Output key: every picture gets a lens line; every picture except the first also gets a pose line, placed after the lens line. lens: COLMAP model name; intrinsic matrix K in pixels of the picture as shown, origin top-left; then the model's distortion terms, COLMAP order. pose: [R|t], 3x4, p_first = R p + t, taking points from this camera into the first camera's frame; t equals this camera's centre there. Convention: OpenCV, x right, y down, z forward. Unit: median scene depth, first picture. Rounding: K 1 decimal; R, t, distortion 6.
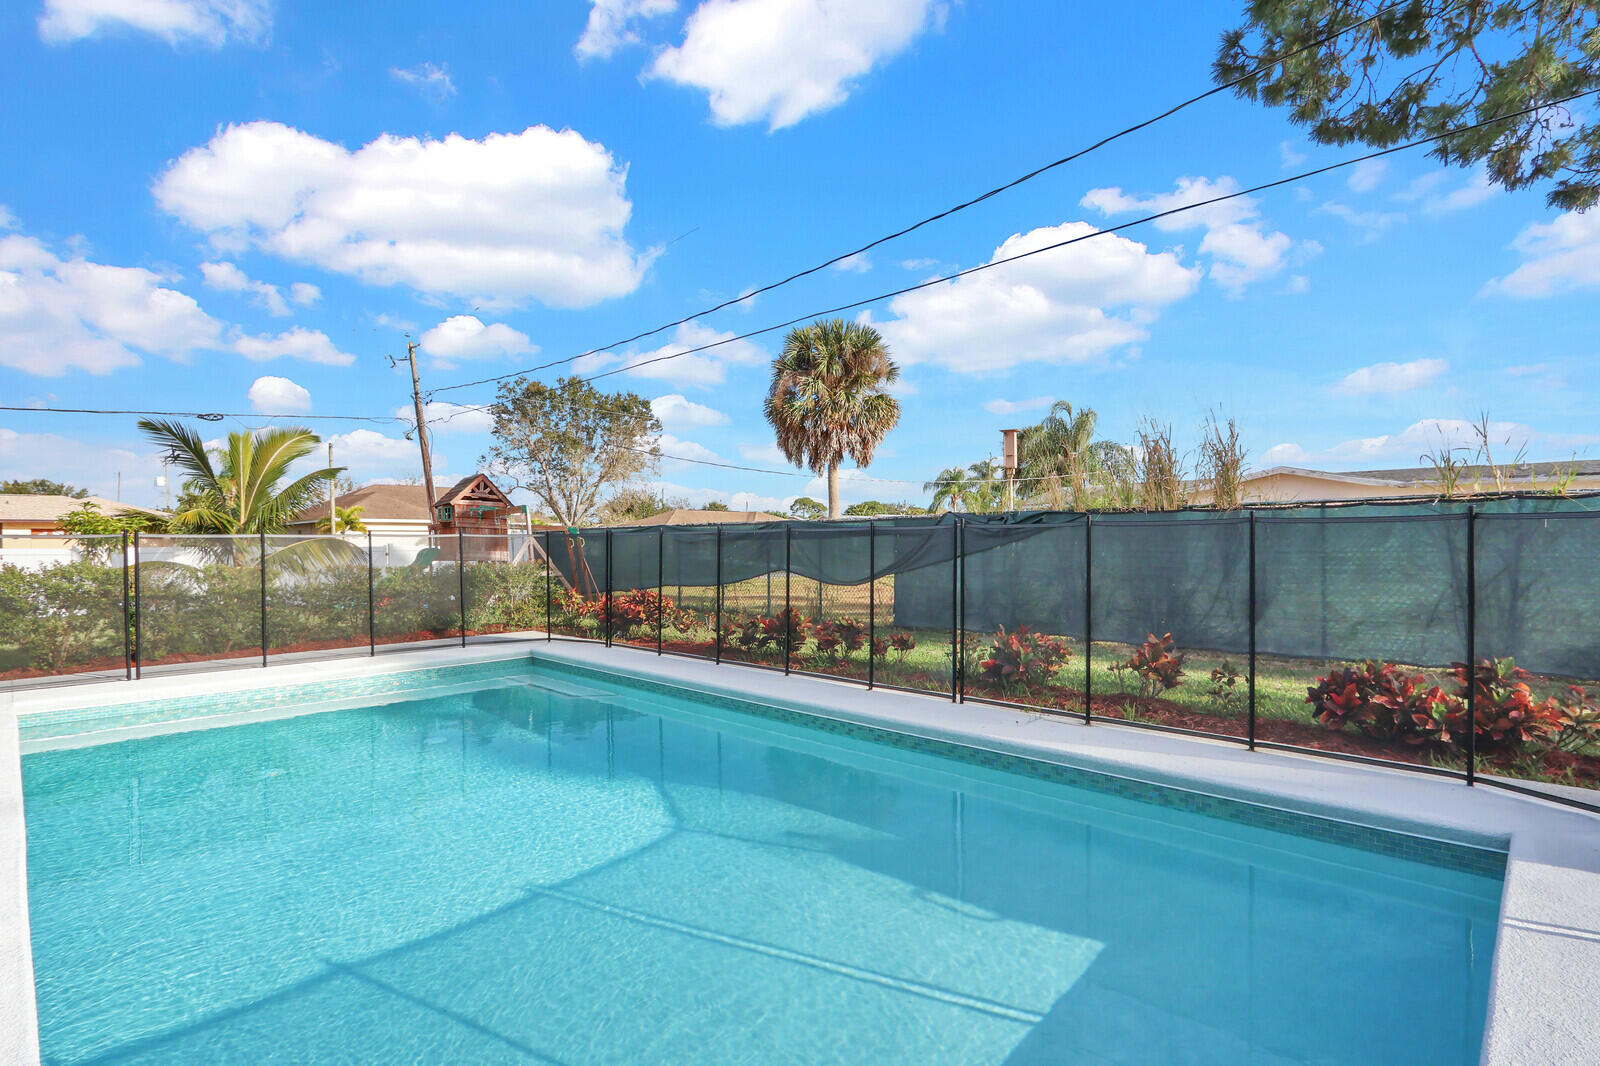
lens RADIAL K [[768.6, 0, 800.0], [0, 768.6, 533.0], [0, 0, 1]] dist [-0.024401, 0.000547]
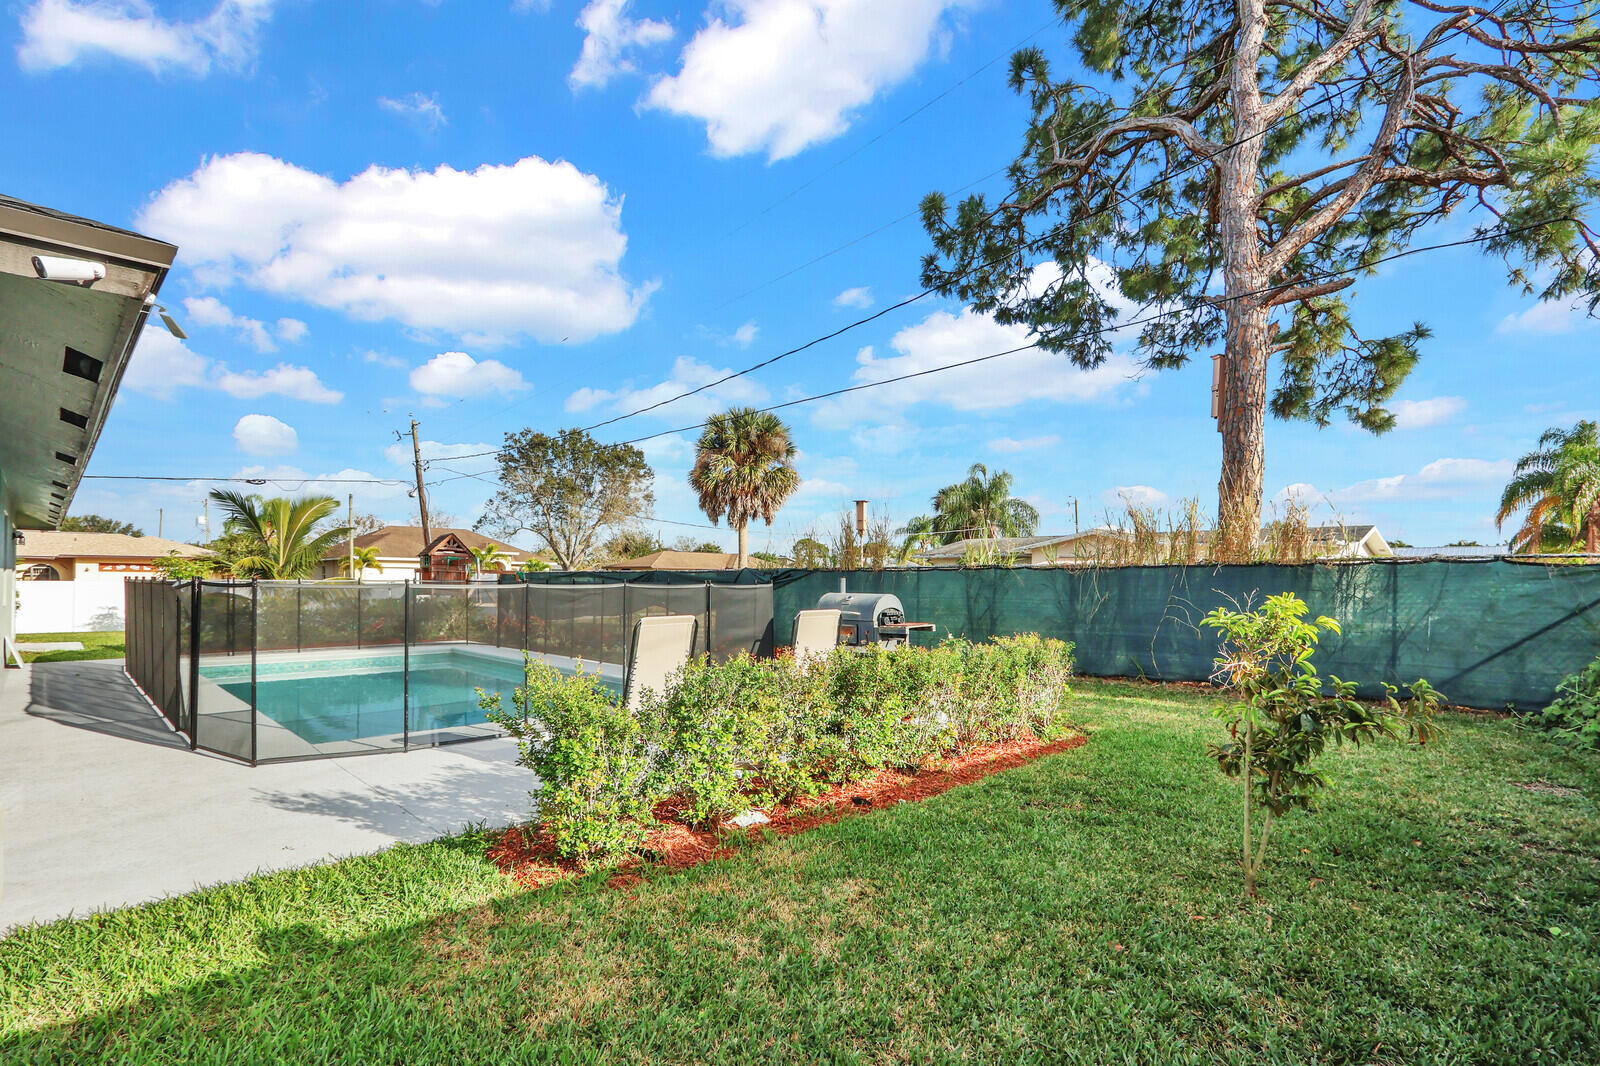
lens RADIAL K [[753.4, 0, 801.6], [0, 753.4, 558.2], [0, 0, 1]] dist [-0.026385, -0.000144]
pose [[0.999835, 0.012935, -0.012781, 0.091637], [-0.013166, 0.999748, -0.018209, -0.005809], [0.012542, 0.018374, 0.999753, -0.136124]]
